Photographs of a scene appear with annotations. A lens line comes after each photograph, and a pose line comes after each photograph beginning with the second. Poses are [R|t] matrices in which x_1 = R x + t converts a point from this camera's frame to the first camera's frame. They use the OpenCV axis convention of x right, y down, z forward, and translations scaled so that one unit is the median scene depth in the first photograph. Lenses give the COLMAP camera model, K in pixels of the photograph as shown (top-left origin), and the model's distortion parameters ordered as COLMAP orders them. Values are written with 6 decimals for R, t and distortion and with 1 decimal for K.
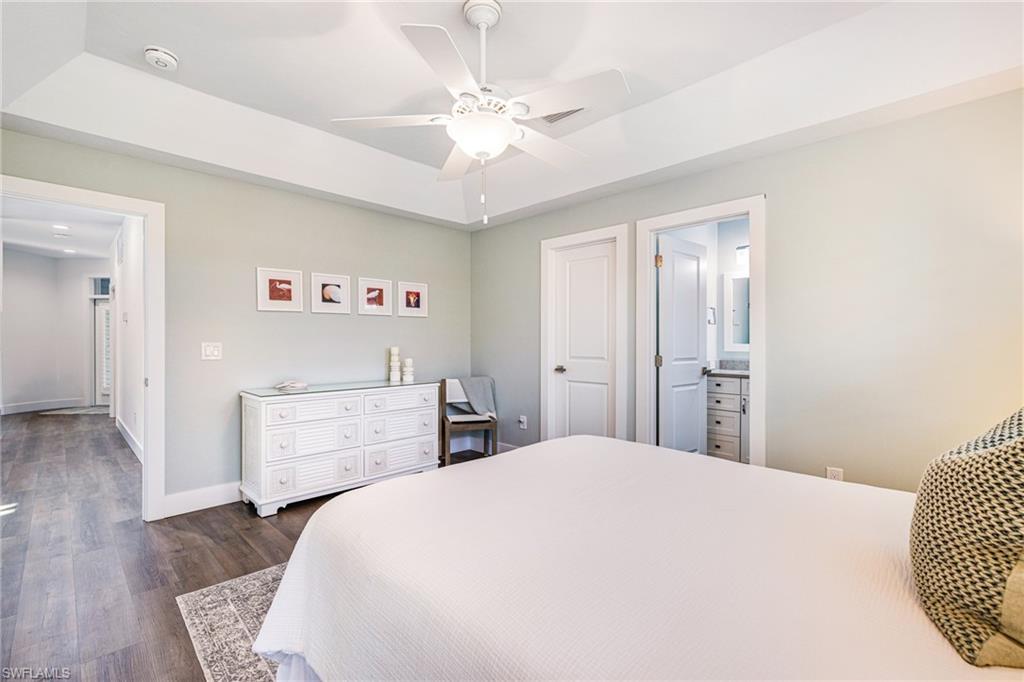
lens RADIAL K [[447.8, 0, 515.7], [0, 447.8, 344.1], [0, 0, 1]] dist [-0.001886, -0.000380]
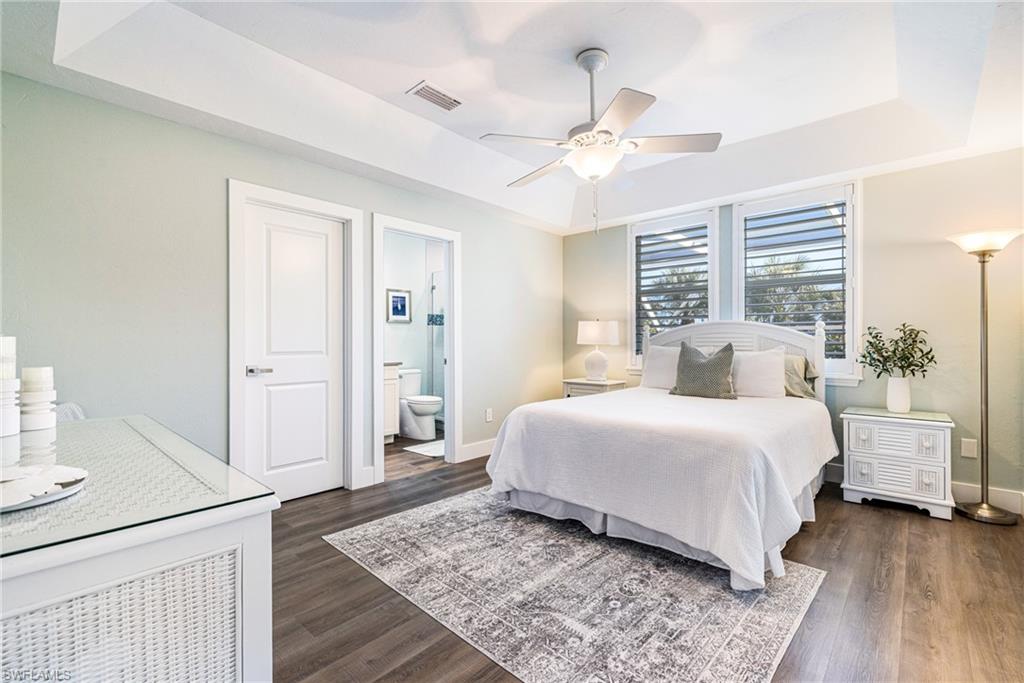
lens RADIAL K [[447.8, 0, 515.7], [0, 447.8, 344.6], [0, 0, 1]] dist [-0.001886, -0.000380]
pose [[-0.047127, -0.004664, 0.998878, -0.739576], [0.008960, 0.999947, 0.005091, 0.018163], [-0.998849, 0.009190, -0.047082, 0.728712]]
